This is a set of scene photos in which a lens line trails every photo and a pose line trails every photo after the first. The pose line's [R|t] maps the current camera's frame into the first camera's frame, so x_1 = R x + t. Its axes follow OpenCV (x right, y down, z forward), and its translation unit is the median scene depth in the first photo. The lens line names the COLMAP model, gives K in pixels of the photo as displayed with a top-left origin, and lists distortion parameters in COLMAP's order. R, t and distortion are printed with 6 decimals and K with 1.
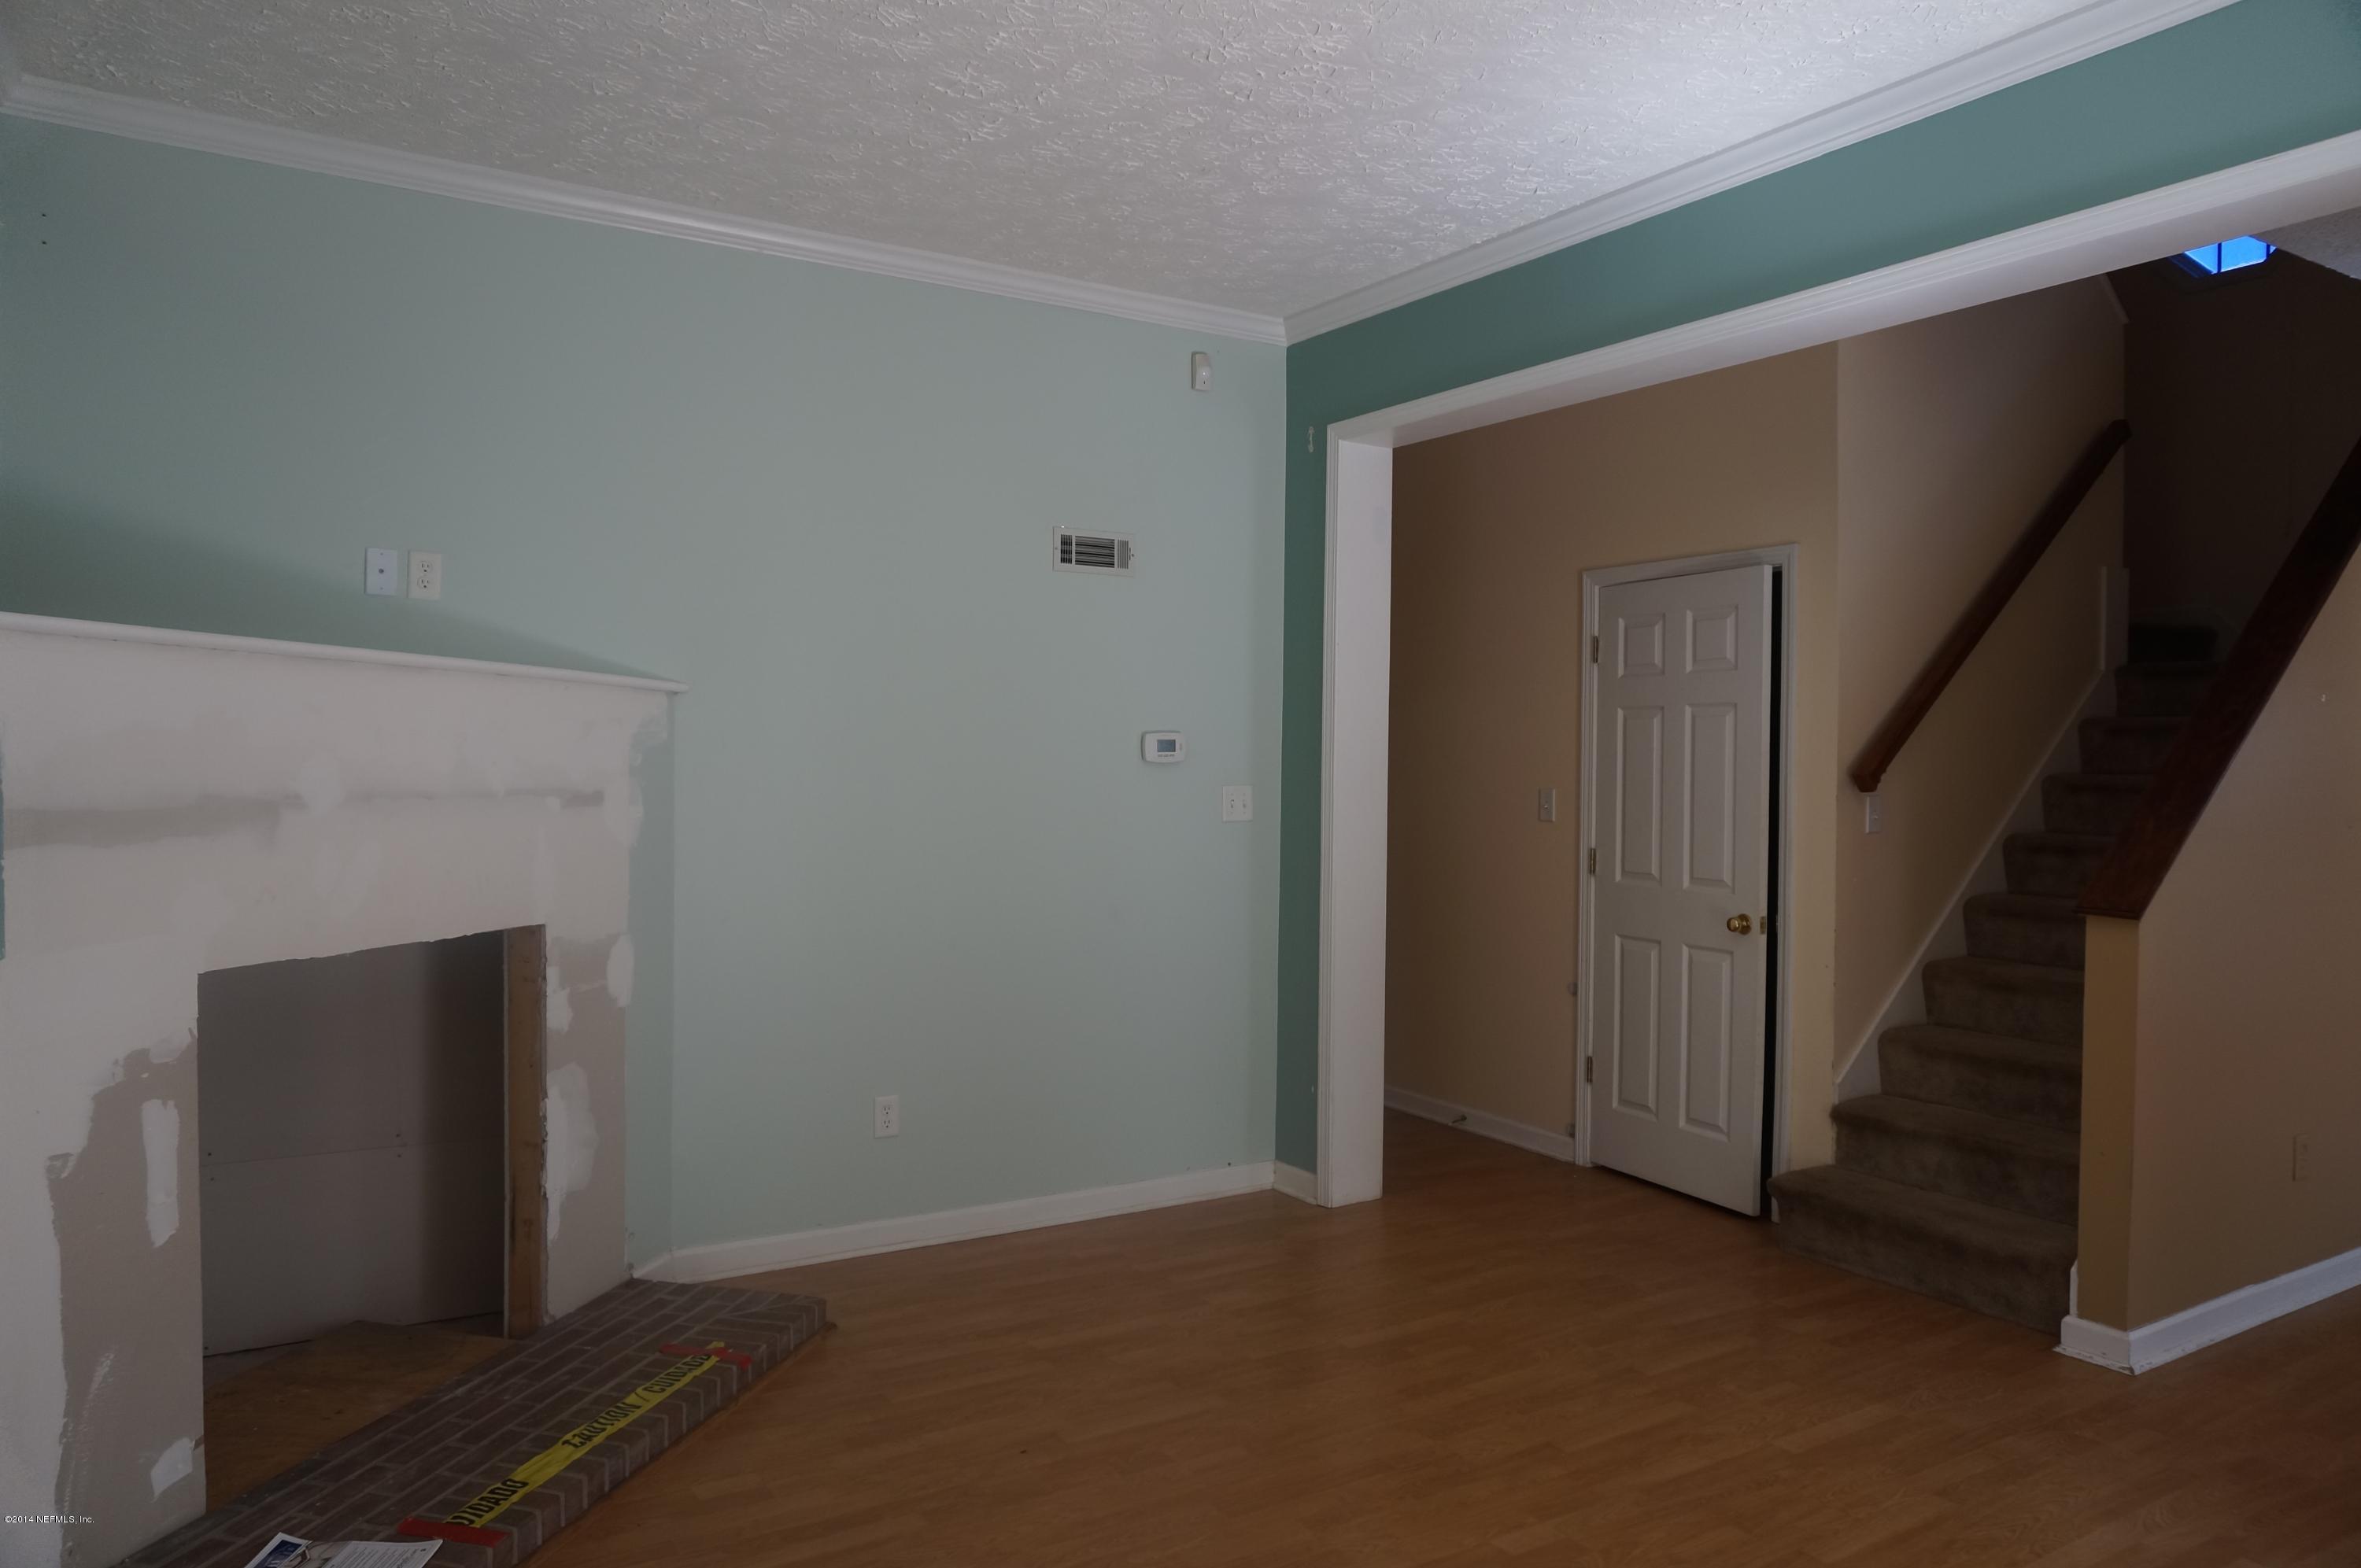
lens RADIAL K [[1578.9, 0, 1178.4], [0, 1578.9, 786.5], [0, 0, 1]] dist [-0.042476, 0.012967]
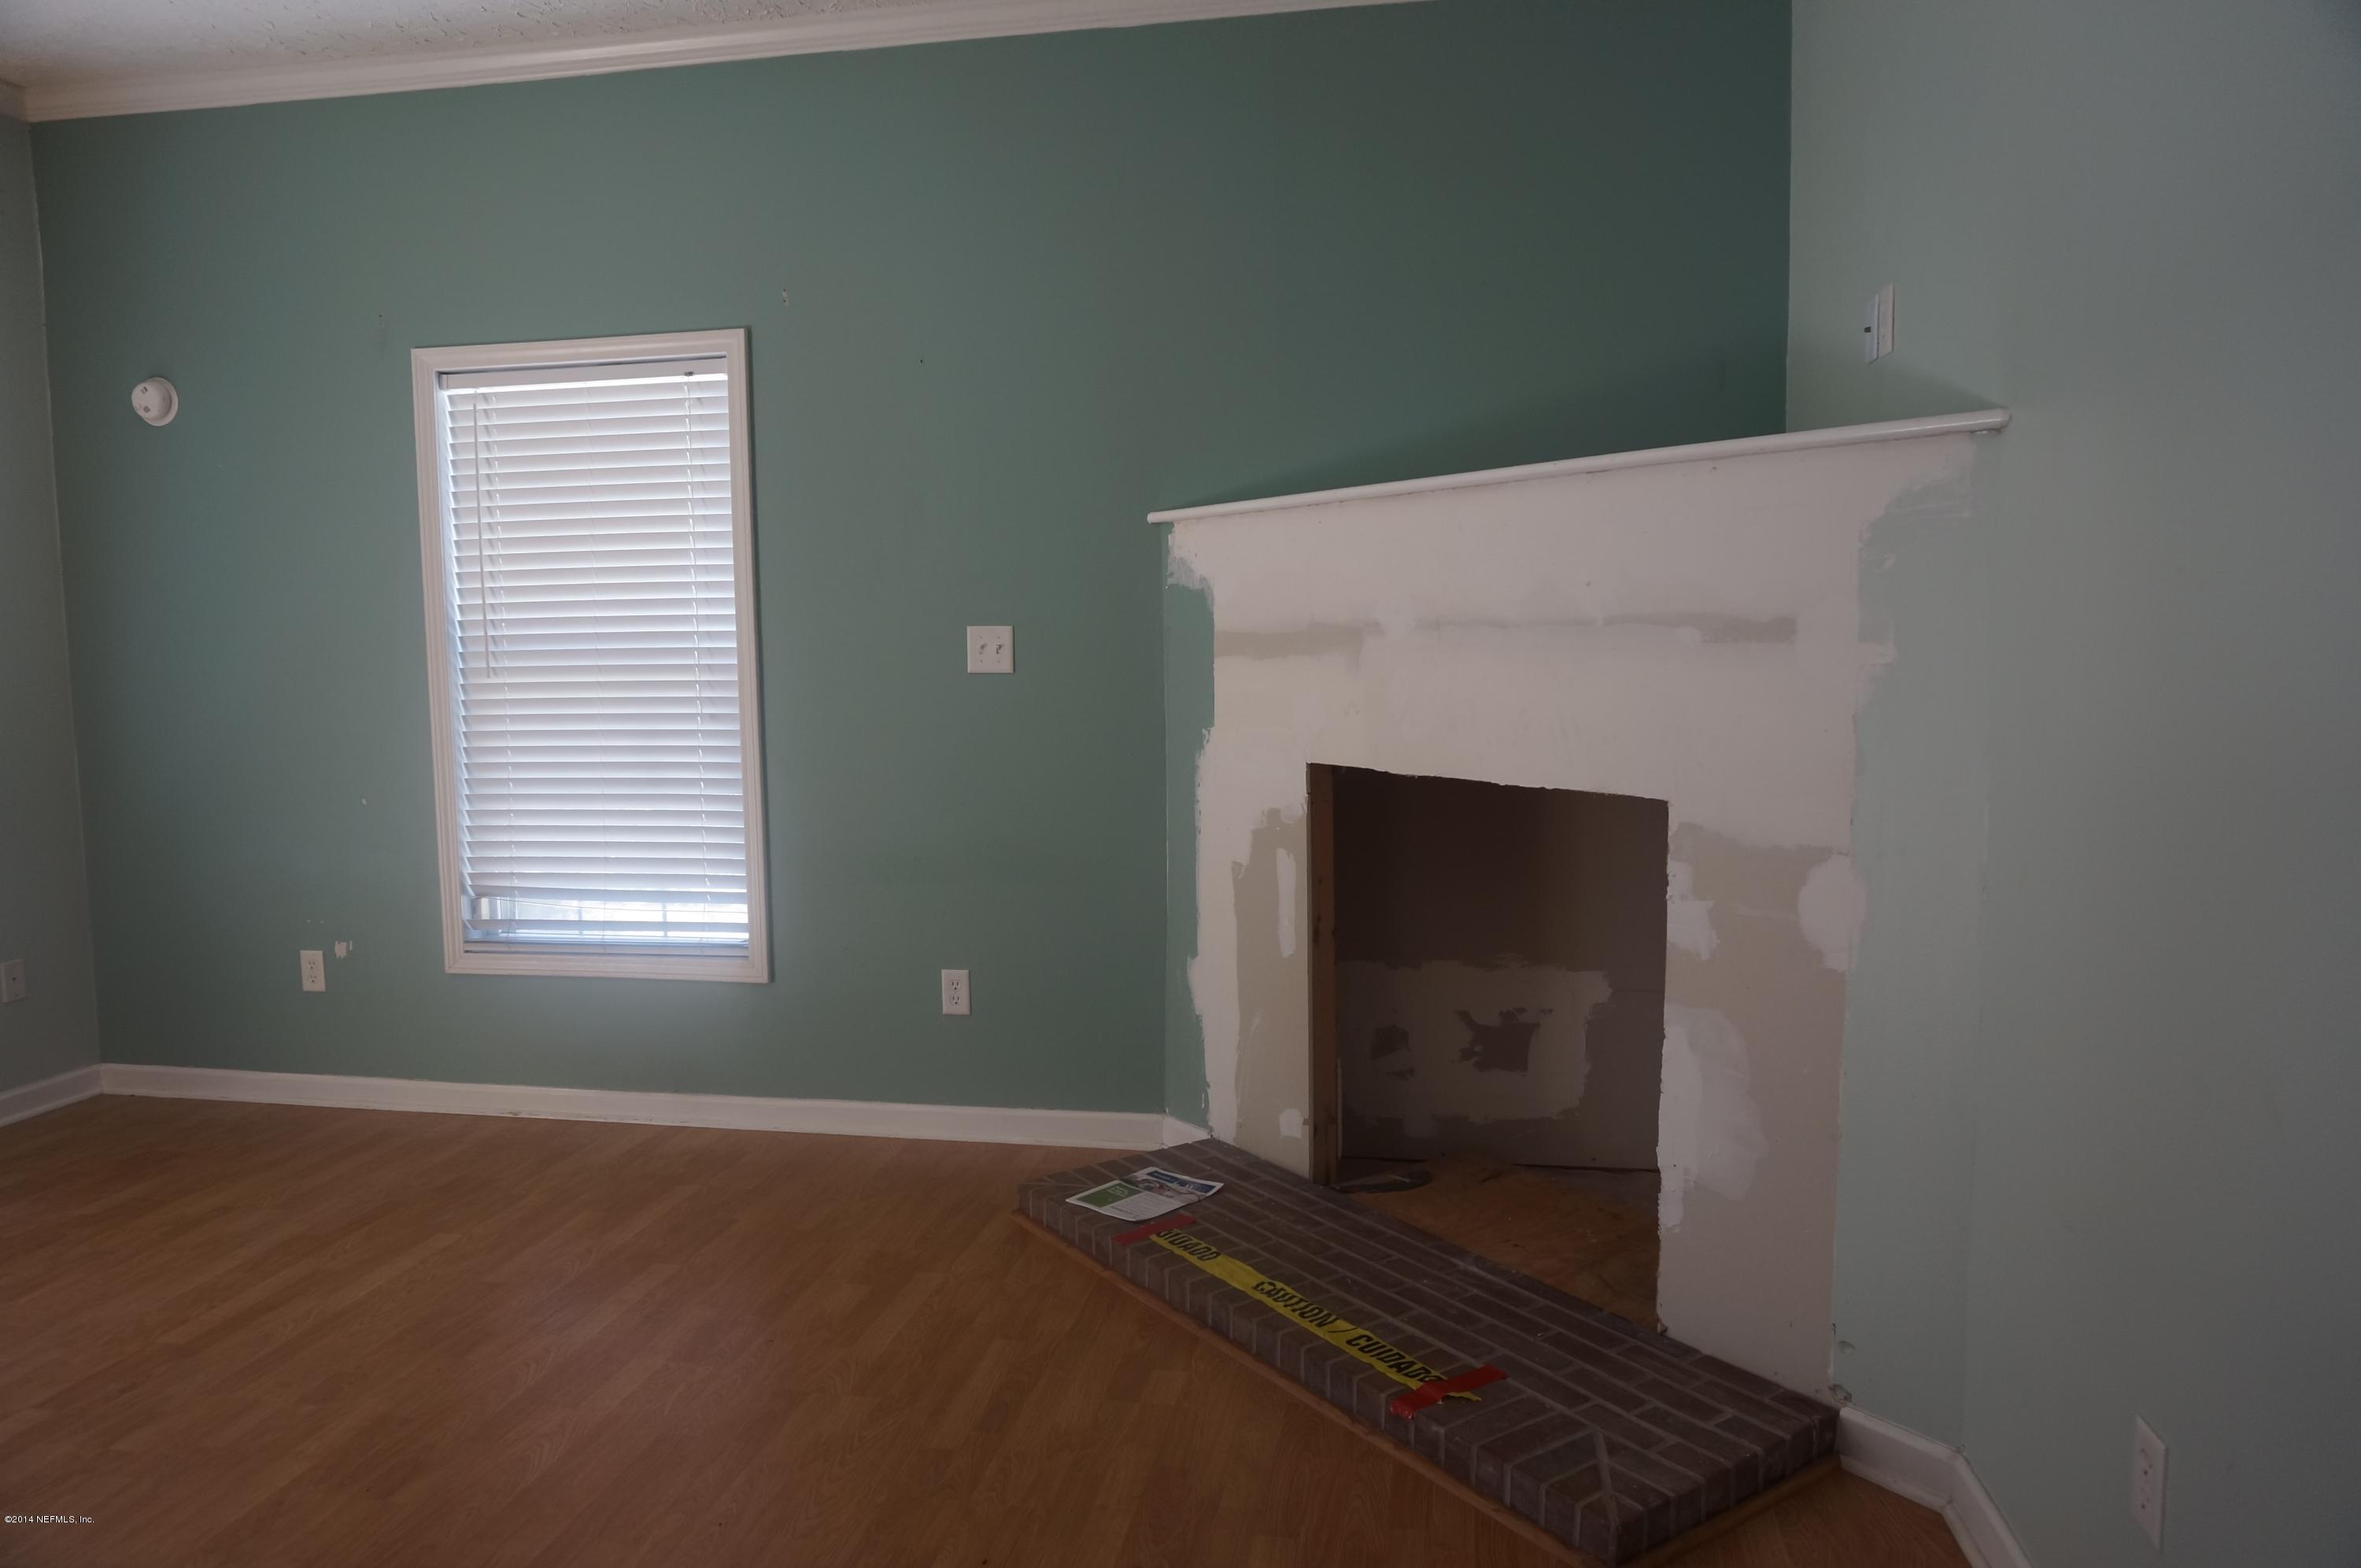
lens RADIAL K [[1578.9, 0, 1155.5], [0, 1578.9, 775.5], [0, 0, 1]] dist [-0.042476, 0.012967]
pose [[-0.686266, 0.065073, -0.724434, 0.321450], [-0.001919, 0.995824, 0.091269, 0.010446], [0.727348, 0.064025, -0.683276, 1.459080]]
